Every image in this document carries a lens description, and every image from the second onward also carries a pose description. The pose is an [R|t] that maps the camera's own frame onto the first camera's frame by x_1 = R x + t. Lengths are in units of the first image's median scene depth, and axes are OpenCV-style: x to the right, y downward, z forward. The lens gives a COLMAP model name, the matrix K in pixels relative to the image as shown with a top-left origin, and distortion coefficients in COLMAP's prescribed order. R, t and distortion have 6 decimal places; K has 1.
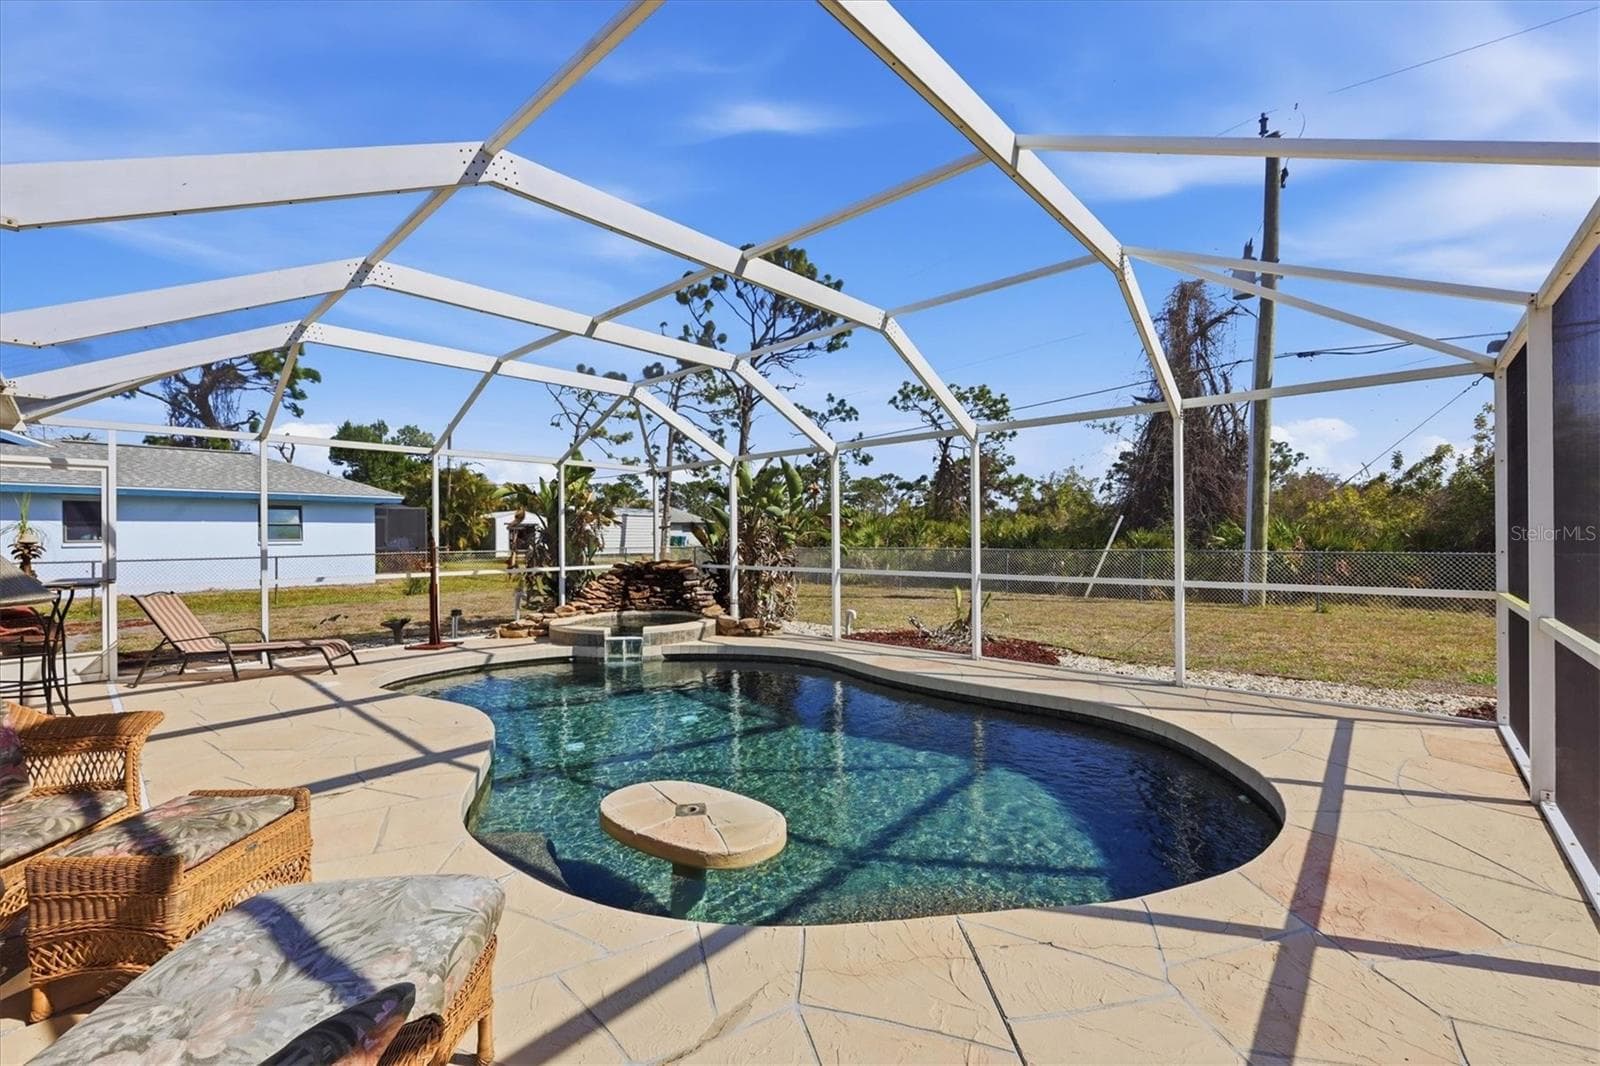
lens RADIAL K [[650.4, 0, 800.4], [0, 650.4, 534.8], [0, 0, 1]] dist [0.002827, 0.000343]
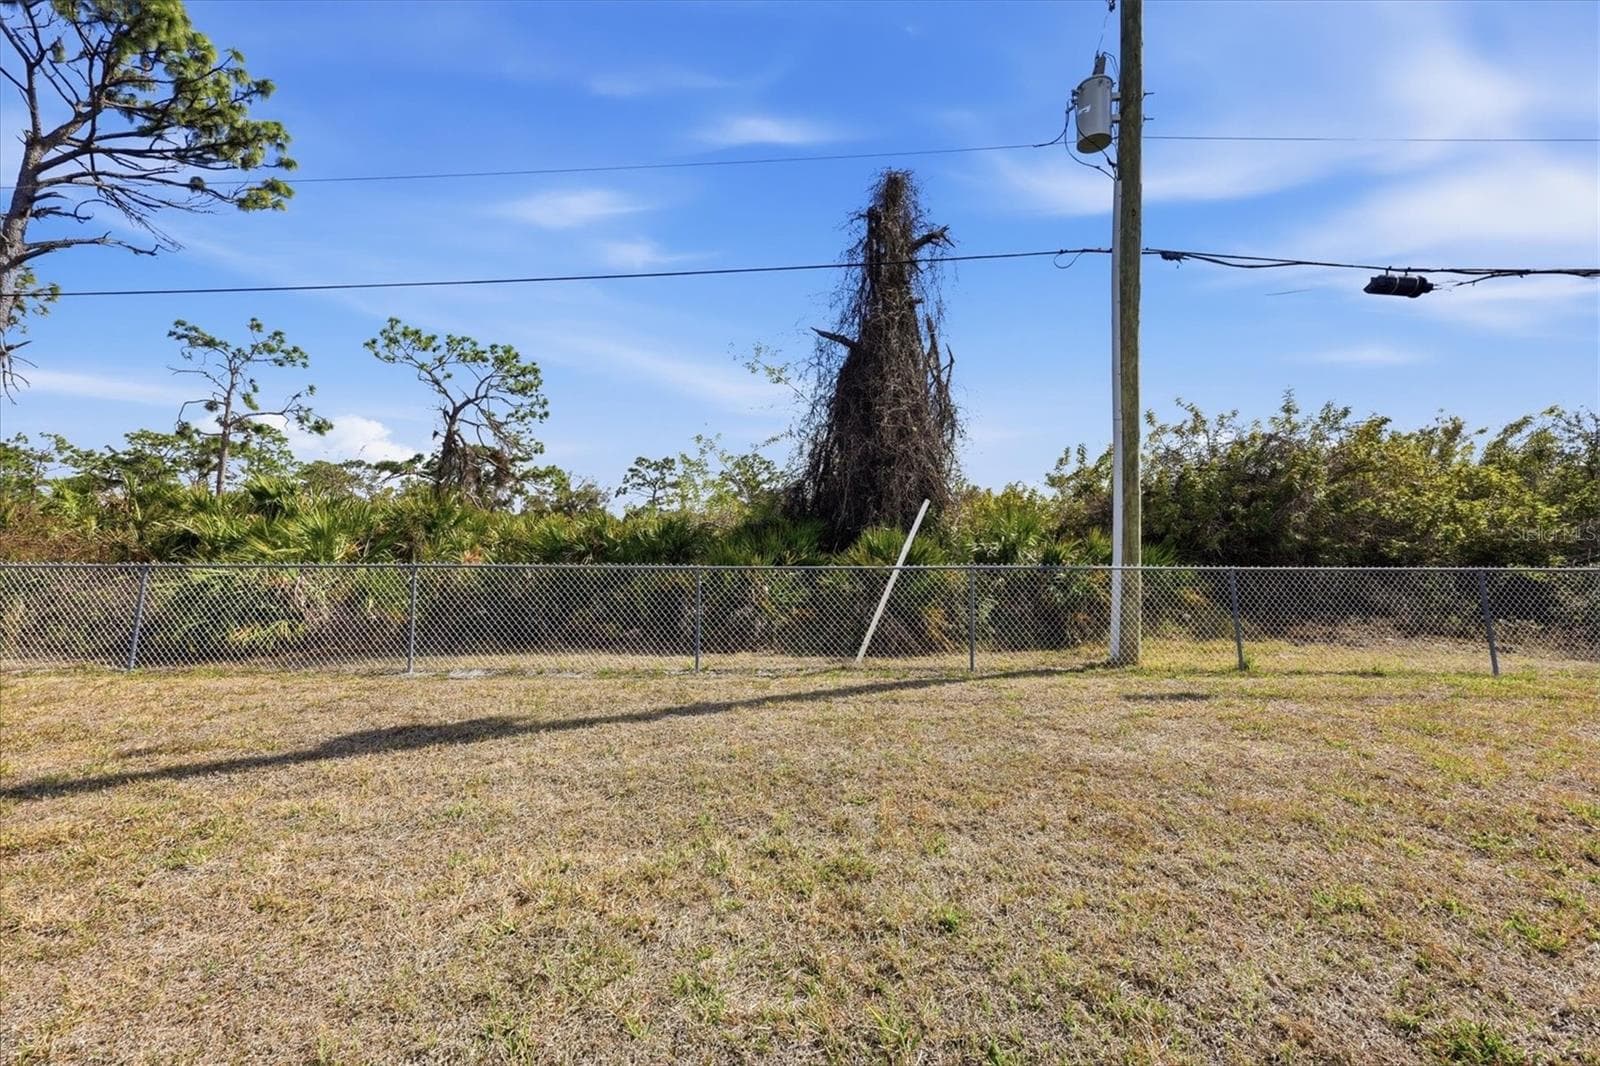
lens RADIAL K [[650.4, 0, 802.2], [0, 650.4, 529.7], [0, 0, 1]] dist [0.002827, 0.000343]
pose [[0.740258, 0.019956, 0.672026, 0.020169], [-0.010097, 0.999777, -0.018566, 0.001299], [-0.672247, 0.006958, 0.740295, 0.177357]]
